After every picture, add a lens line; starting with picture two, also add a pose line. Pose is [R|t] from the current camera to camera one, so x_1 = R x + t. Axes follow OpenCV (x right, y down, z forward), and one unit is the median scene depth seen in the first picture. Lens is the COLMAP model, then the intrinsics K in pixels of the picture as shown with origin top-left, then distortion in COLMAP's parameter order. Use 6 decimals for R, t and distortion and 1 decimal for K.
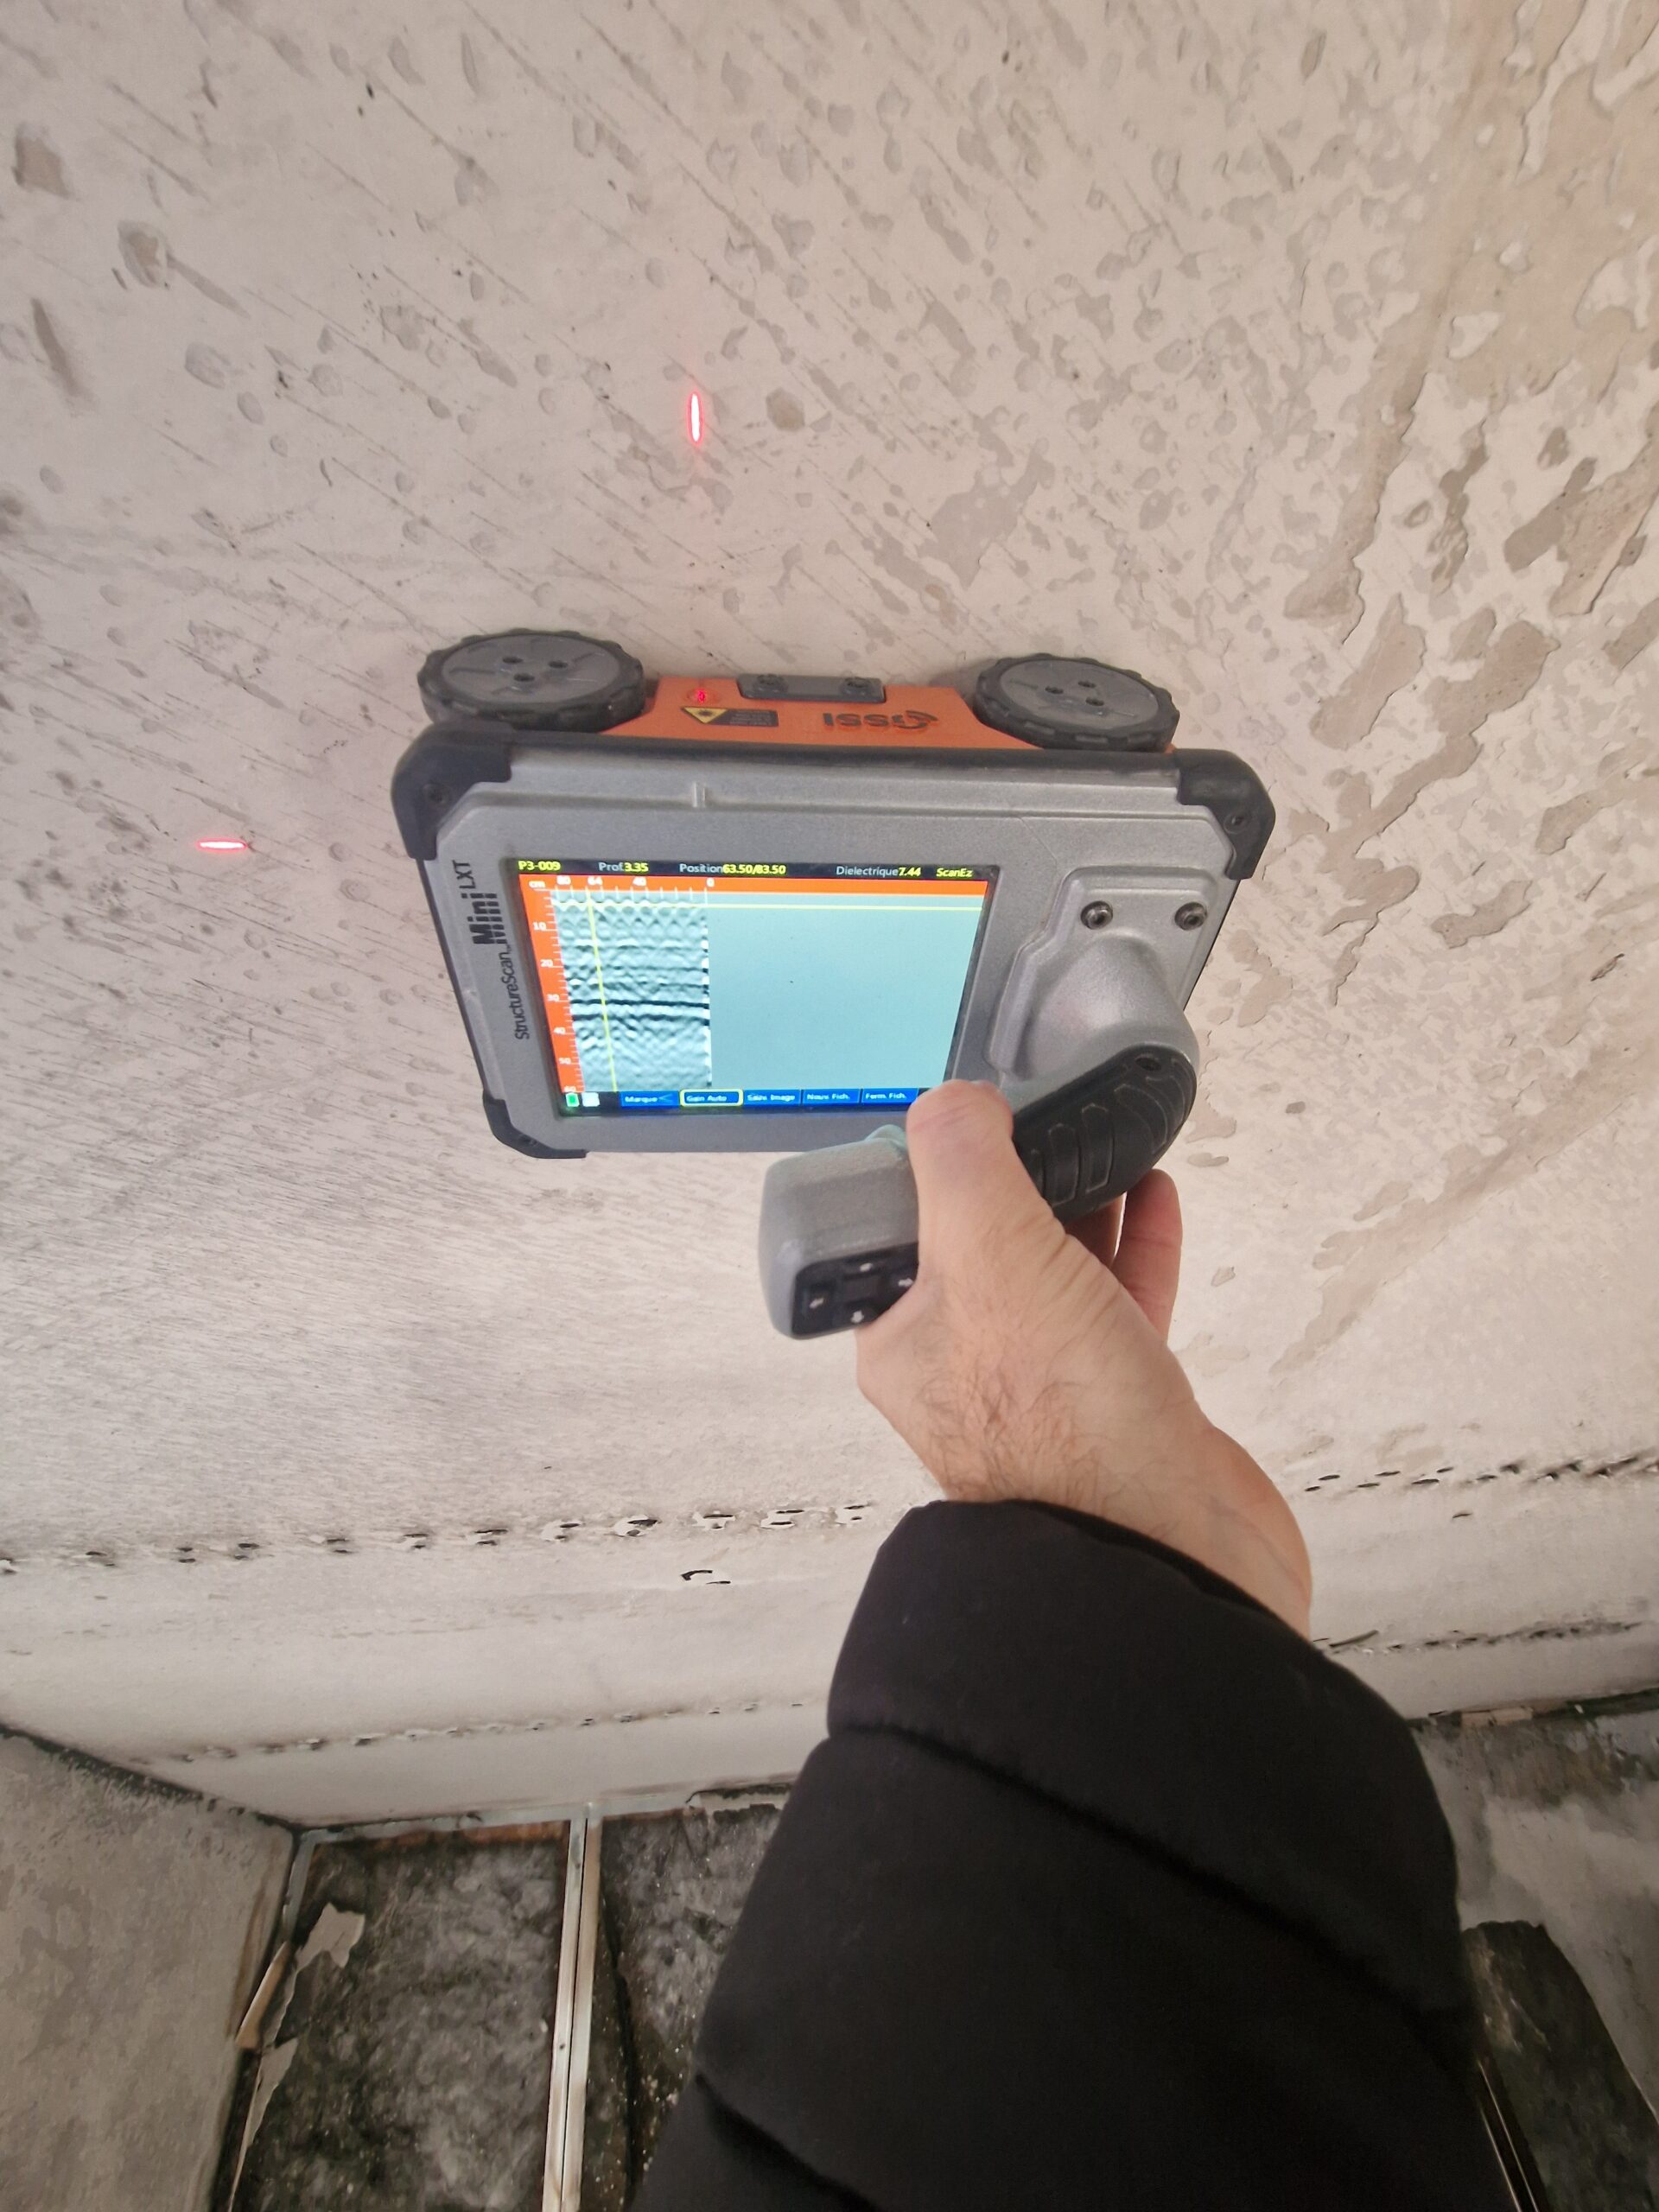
lens RADIAL K [[935.5, 0, 829.5], [0, 935.5, 1106.0], [0, 0, 1]] dist [-0.000740, -0.000045]
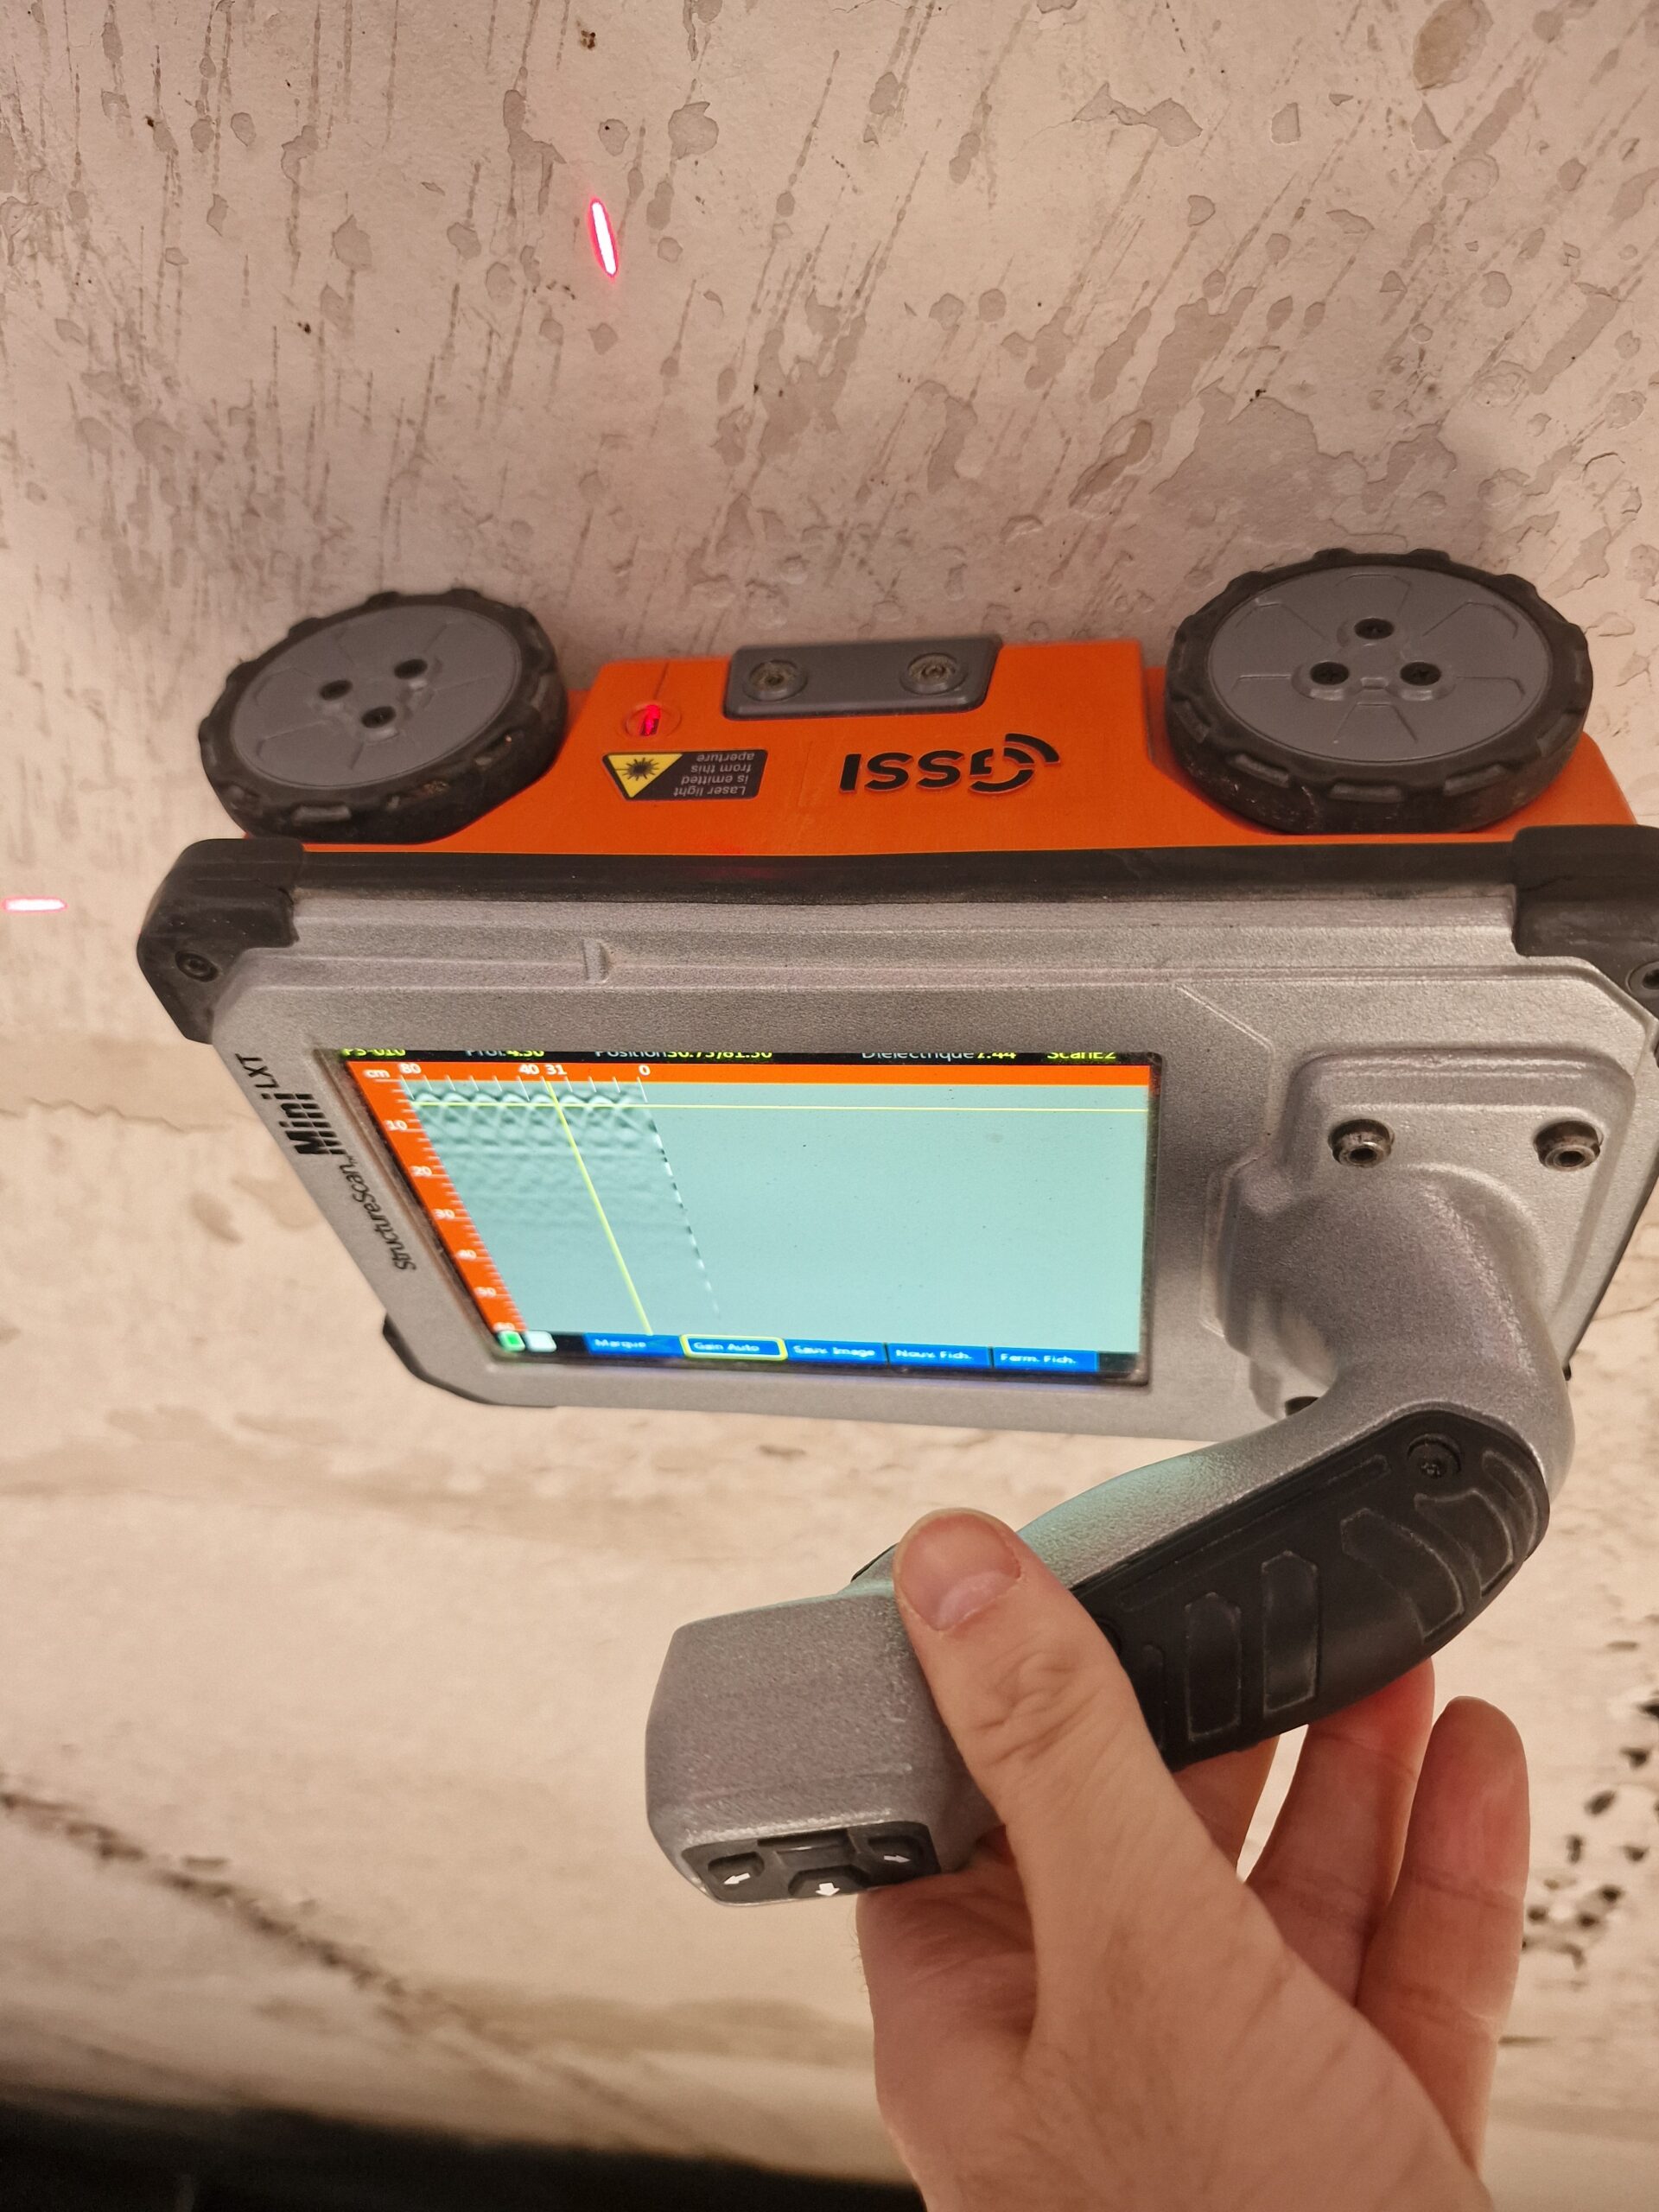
lens RADIAL K [[1628.2, 0, 829.5], [0, 1628.2, 1106.0], [0, 0, 1]] dist [0.003068, 0.000149]
pose [[0.960148, 0.027152, -0.278171, 0.250759], [-0.003215, 0.996277, 0.086150, -0.295036], [0.279474, -0.081823, 0.956660, 0.072409]]
